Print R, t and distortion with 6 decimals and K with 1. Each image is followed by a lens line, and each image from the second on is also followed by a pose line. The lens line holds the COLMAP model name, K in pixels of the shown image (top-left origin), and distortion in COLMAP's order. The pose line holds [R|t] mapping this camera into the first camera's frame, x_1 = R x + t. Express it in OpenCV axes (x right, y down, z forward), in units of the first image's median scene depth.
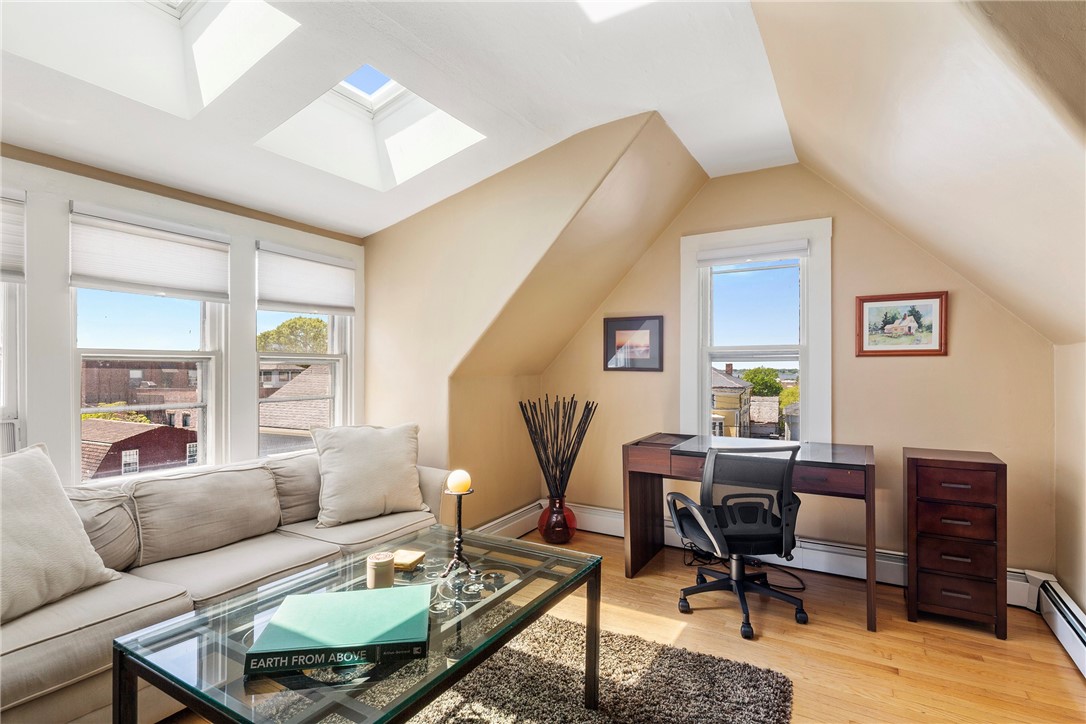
lens RADIAL K [[527.1, 0, 545.6], [0, 527.1, 364.8], [0, 0, 1]] dist [-0.000368, 0.000276]
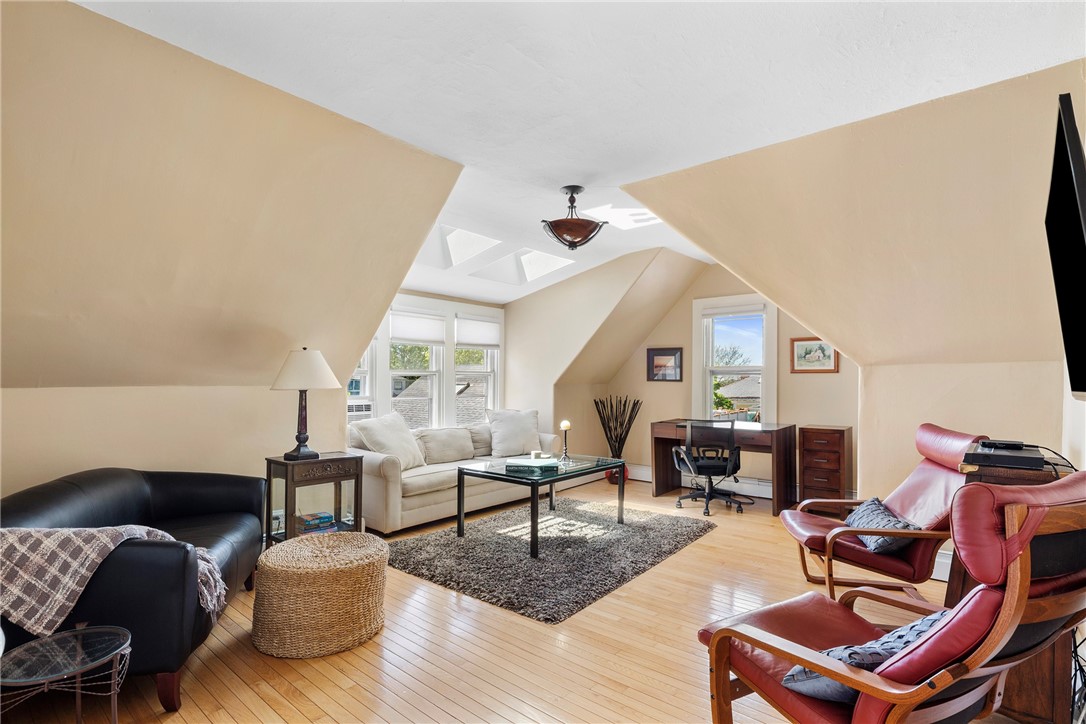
lens RADIAL K [[527.1, 0, 545.0], [0, 527.1, 370.0], [0, 0, 1]] dist [-0.000368, 0.000276]
pose [[0.987279, -0.001268, -0.158991, 0.076806], [-0.000835, 0.999913, -0.013161, -0.003013], [0.158994, 0.013127, 0.987192, -0.824141]]
